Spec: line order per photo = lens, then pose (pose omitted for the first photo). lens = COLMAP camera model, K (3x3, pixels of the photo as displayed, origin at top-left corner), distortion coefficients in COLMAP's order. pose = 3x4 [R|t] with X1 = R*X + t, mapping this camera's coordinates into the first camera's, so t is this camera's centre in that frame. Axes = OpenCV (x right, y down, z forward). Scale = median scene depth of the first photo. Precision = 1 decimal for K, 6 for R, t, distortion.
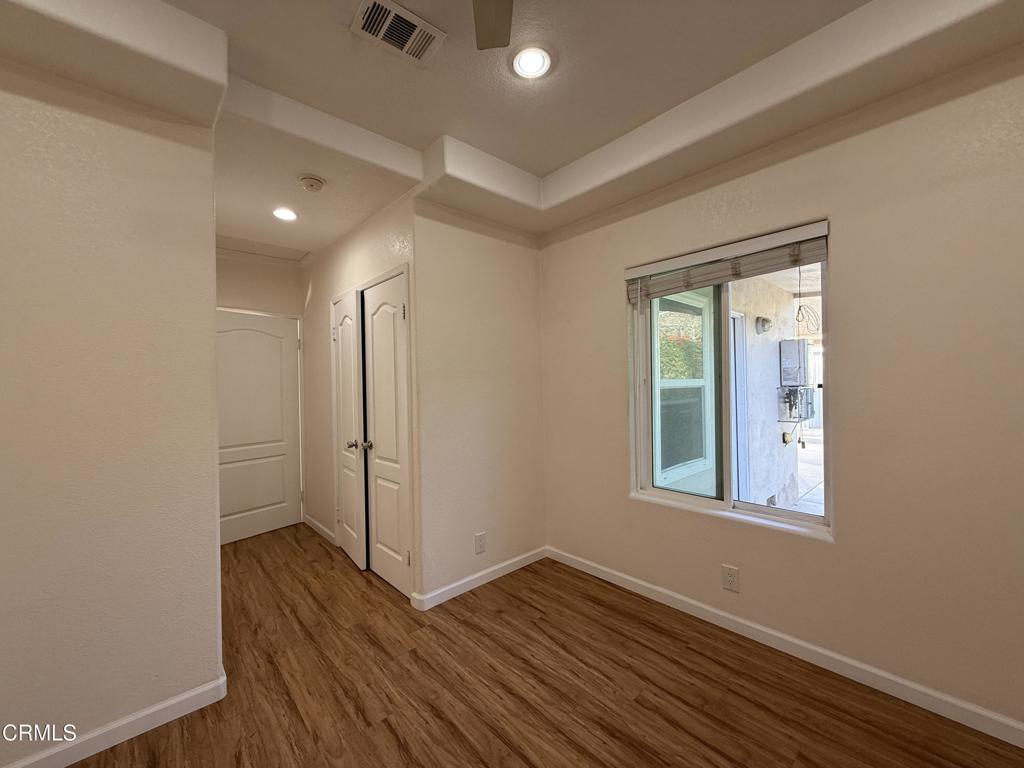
lens RADIAL K [[408.1, 0, 512.4], [0, 408.1, 388.0], [0, 0, 1]] dist [0.000751, 0.000276]
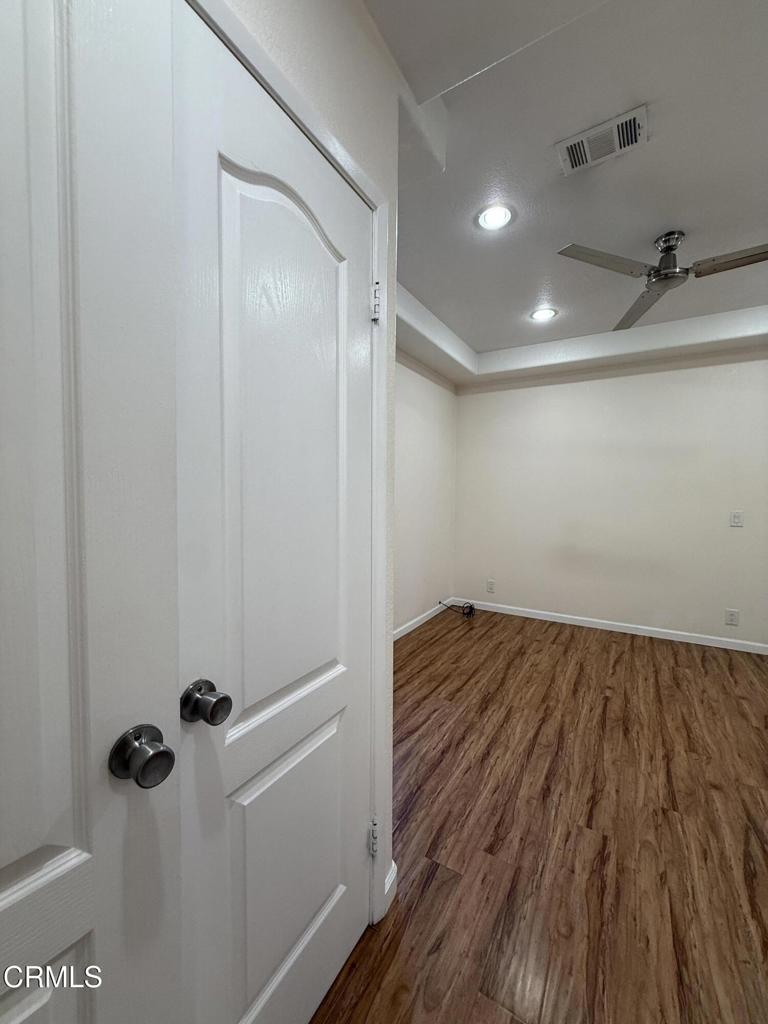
lens RADIAL K [[408.1, 0, 383.0], [0, 408.1, 507.4], [0, 0, 1]] dist [0.000751, 0.000276]
pose [[-0.282079, -0.013900, 0.959291, -1.003604], [0.006068, 0.999849, 0.016272, 0.043192], [-0.959372, 0.010411, -0.281952, 1.597583]]
